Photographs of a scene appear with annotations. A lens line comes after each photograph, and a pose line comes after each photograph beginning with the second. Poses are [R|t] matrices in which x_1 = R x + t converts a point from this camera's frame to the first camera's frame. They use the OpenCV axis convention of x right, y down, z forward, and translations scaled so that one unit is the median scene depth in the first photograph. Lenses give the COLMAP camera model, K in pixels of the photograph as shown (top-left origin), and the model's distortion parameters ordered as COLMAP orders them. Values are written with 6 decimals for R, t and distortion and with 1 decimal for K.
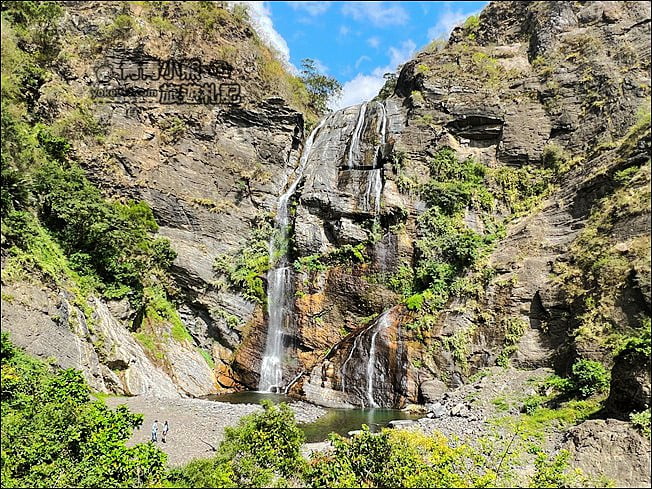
lens RADIAL K [[434.3, 0, 322.0], [0, 434.3, 244.0], [0, 0, 1]] dist [0.000300, -0.003867]
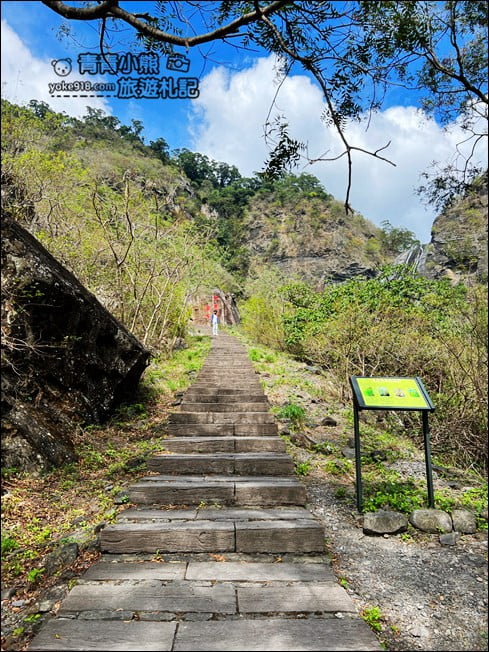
lens RADIAL K [[491.3, 0, 233.8], [0, 491.3, 327.3], [0, 0, 1]] dist [0.060145, -0.071465]
pose [[0.787115, -0.128408, -0.603291, 0.788444], [0.120663, 0.991248, -0.053553, -0.034184], [0.604888, -0.030642, 0.795721, -1.026819]]
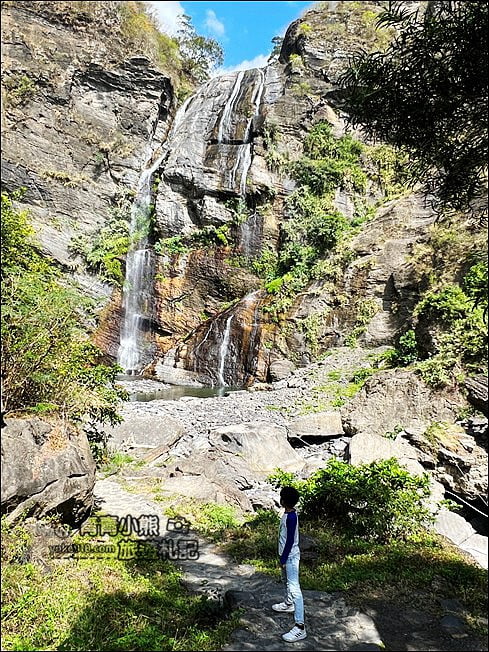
lens RADIAL K [[475.0, 0, 244.7], [0, 475.0, 322.8], [0, 0, 1]] dist [-0.001572, -0.001830]
pose [[0.999165, 0.023667, 0.033305, 0.100891], [-0.028328, 0.988689, 0.147278, 0.054910], [-0.029443, -0.148099, 0.988534, -0.044128]]
